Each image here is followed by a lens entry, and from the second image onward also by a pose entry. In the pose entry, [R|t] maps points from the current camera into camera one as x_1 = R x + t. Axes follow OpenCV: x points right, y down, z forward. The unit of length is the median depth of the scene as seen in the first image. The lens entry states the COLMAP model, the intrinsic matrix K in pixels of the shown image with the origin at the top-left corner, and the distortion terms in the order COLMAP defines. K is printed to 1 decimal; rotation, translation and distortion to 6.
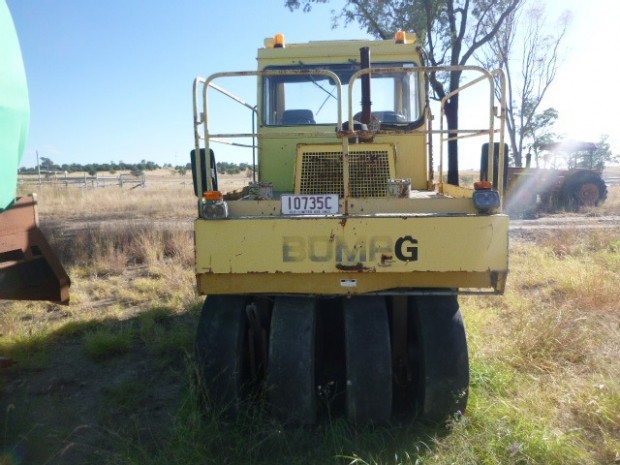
lens RADIAL K [[458.8, 0, 314.2], [0, 458.8, 232.4], [0, 0, 1]] dist [-0.031047, -0.001447]
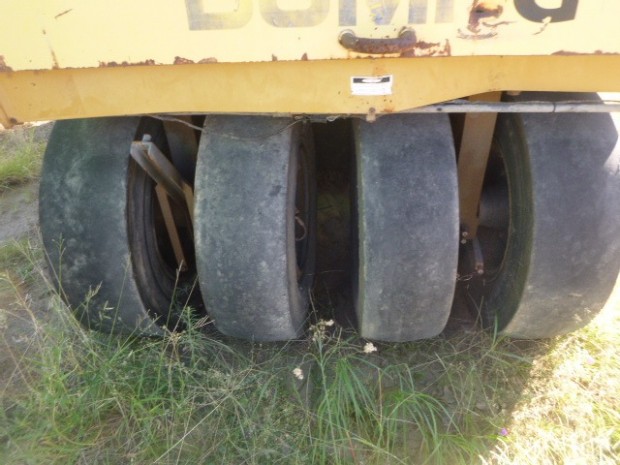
lens RADIAL K [[458.8, 0, 314.2], [0, 458.8, 232.4], [0, 0, 1]] dist [-0.031047, -0.001447]
pose [[0.999771, -0.019434, -0.008924, 0.027504], [0.021347, 0.882134, 0.470515, 0.037761], [-0.001272, -0.470598, 0.882347, 0.606364]]
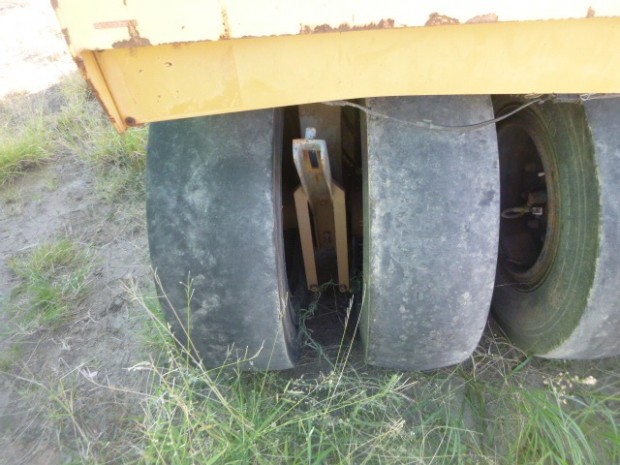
lens RADIAL K [[458.8, 0, 314.2], [0, 458.8, 232.4], [0, 0, 1]] dist [-0.031047, -0.001447]
pose [[0.997223, -0.072116, 0.018613, -0.149142], [0.048897, 0.822430, 0.566761, 0.042180], [-0.056181, -0.564277, 0.823672, 0.751344]]
